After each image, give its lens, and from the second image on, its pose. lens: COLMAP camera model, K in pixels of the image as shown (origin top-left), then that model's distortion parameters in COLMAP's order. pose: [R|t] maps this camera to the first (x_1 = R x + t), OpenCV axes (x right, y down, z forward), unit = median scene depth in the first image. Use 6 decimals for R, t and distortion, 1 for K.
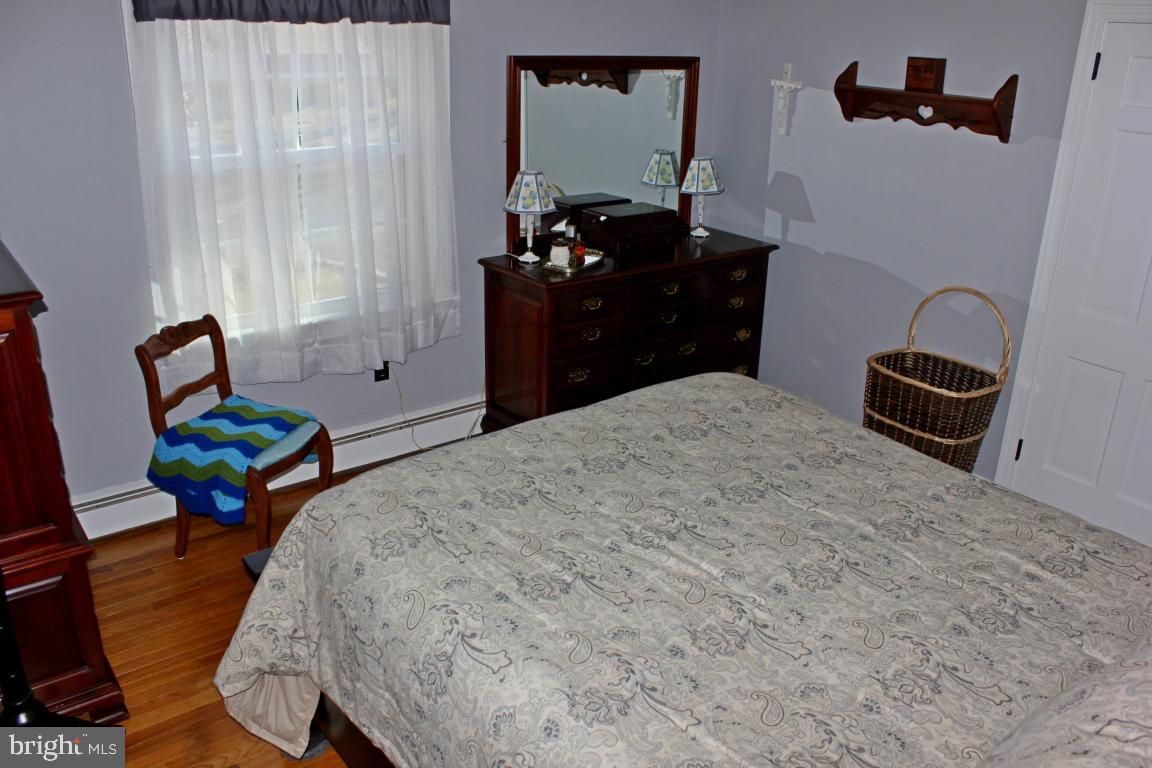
lens RADIAL K [[946.1, 0, 571.5], [0, 946.1, 382.9], [0, 0, 1]] dist [-0.094131, 0.008015]
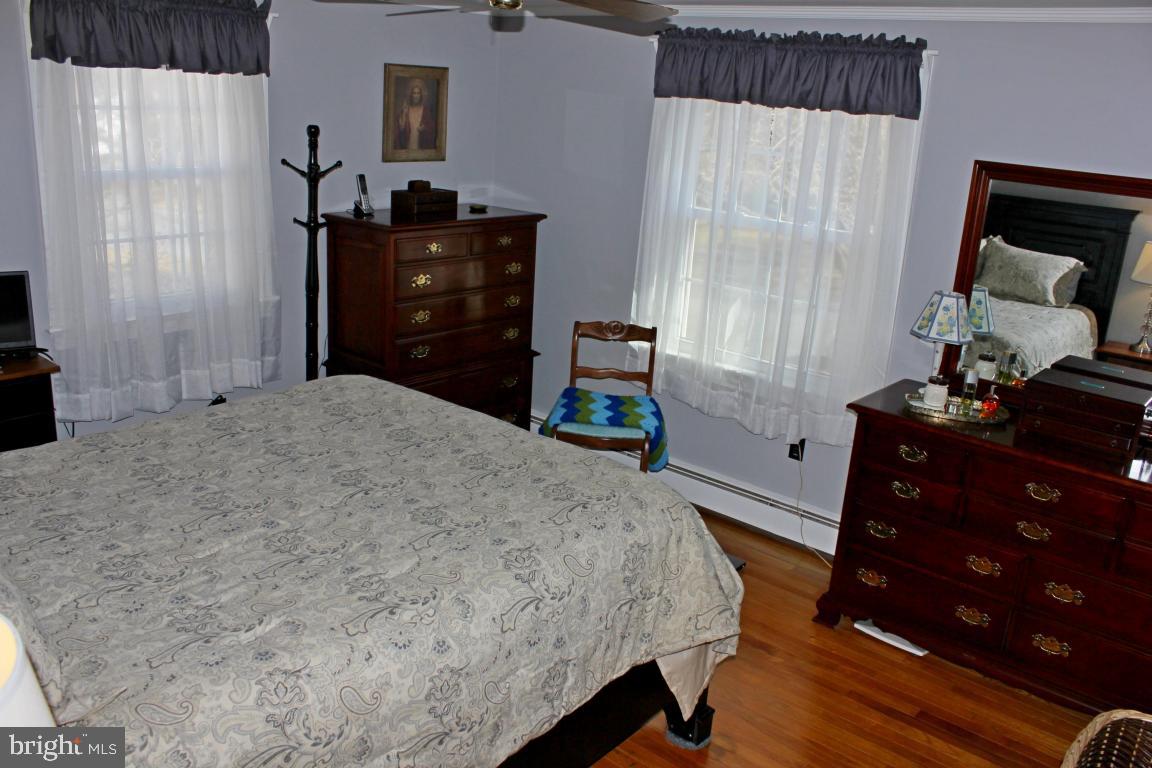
lens RADIAL K [[946.1, 0, 571.5], [0, 946.1, 382.9], [0, 0, 1]] dist [-0.094131, 0.008015]
pose [[0.189097, 0.281090, -0.940867, 0.818052], [-0.406027, 0.894791, 0.185721, -0.200036], [0.894083, 0.346898, 0.283332, 0.574223]]
